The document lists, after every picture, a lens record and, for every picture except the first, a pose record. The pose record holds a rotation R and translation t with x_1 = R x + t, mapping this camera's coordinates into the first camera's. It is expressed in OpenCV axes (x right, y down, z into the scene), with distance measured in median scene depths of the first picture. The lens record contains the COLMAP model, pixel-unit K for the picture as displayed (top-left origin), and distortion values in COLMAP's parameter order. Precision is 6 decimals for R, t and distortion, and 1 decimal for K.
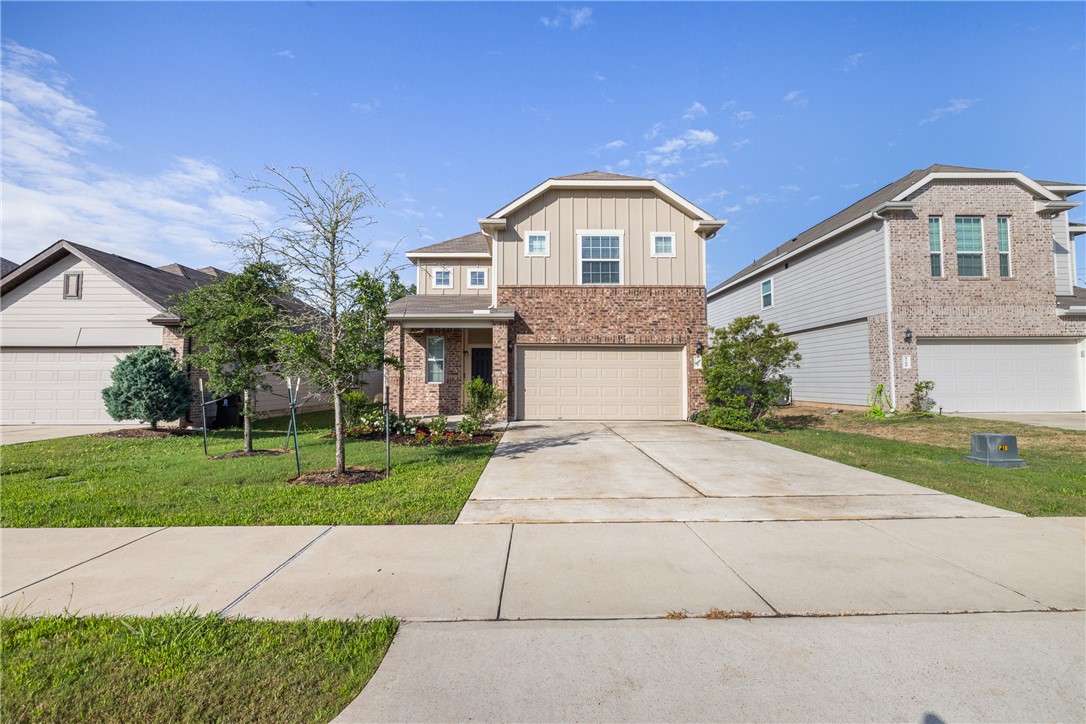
lens RADIAL K [[456.6, 0, 541.8], [0, 456.6, 358.6], [0, 0, 1]] dist [-0.000134, 0.000083]
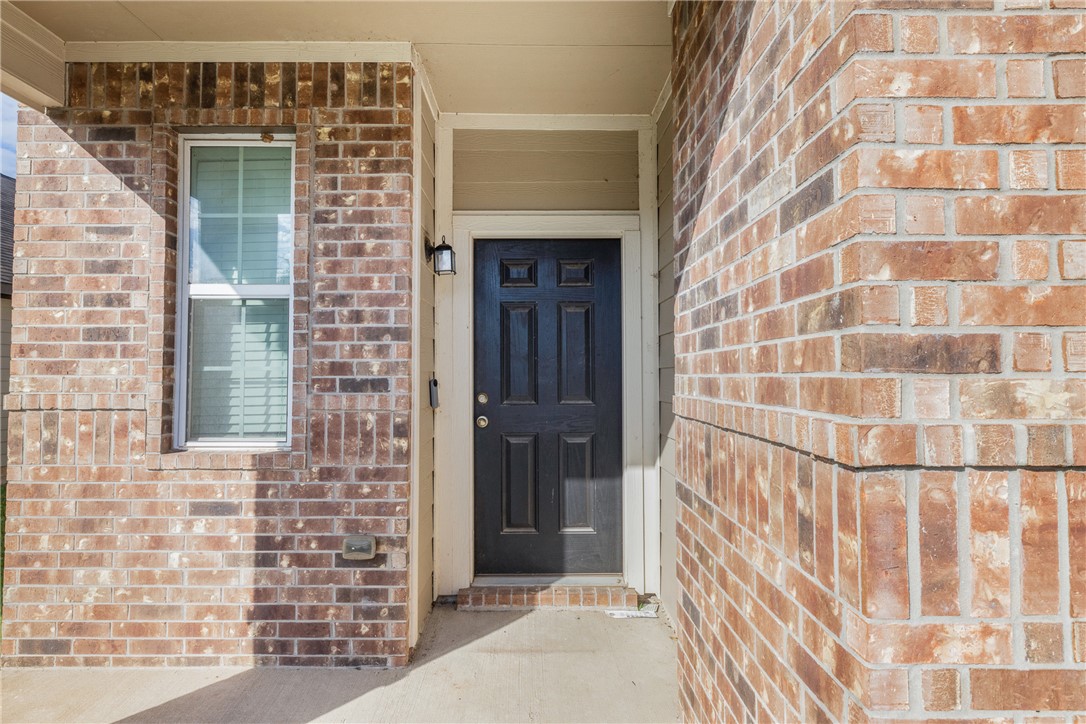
lens RADIAL K [[578.3, 0, 541.8], [0, 578.3, 357.4], [0, 0, 1]] dist [-0.001646, -0.000753]
pose [[0.999981, -0.001057, -0.006025, -0.144142], [0.001157, 0.999860, 0.016707, 0.023148], [0.006007, -0.016713, 0.999842, 0.886604]]
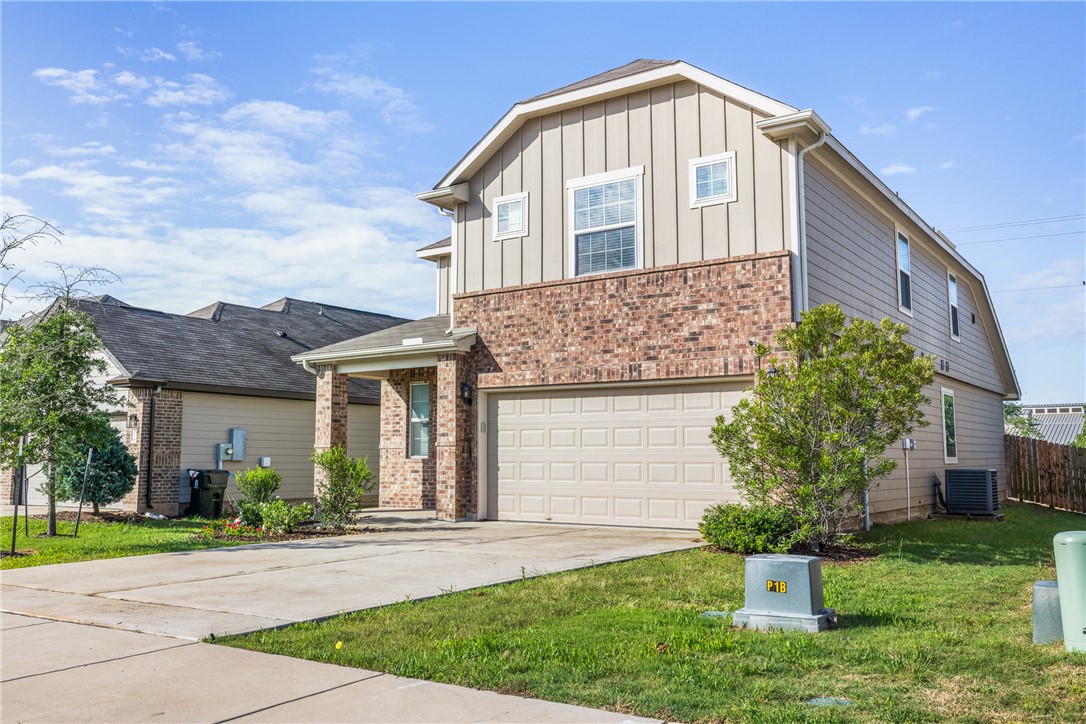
lens RADIAL K [[930.4, 0, 543.0], [0, 930.4, 362.0], [0, 0, 1]] dist [-0.000700, -0.003808]
pose [[0.818150, -0.062216, -0.571629, 0.695451], [0.029325, 0.997350, -0.066580, 0.014322], [0.574257, 0.037710, 0.817806, 0.059557]]
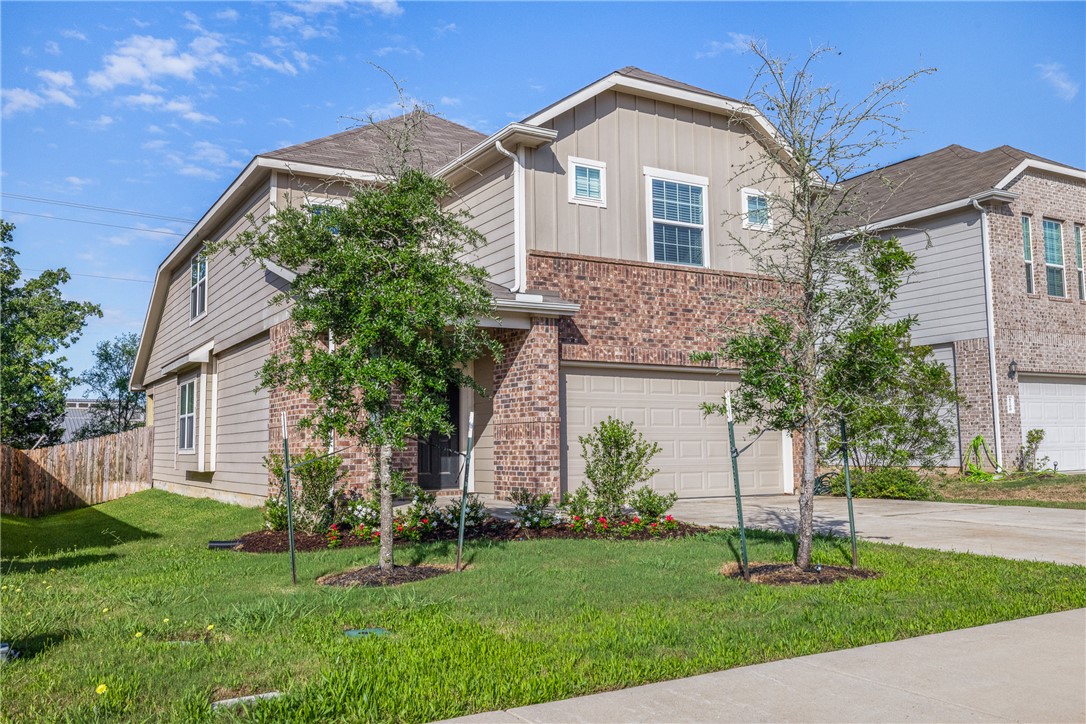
lens RADIAL K [[930.4, 0, 543.0], [0, 930.4, 362.0], [0, 0, 1]] dist [-0.000700, -0.003808]
pose [[0.869005, 0.035659, 0.493517, -0.608178], [-0.011514, 0.998587, -0.051877, 0.025427], [-0.494670, 0.039399, 0.868187, 0.056886]]
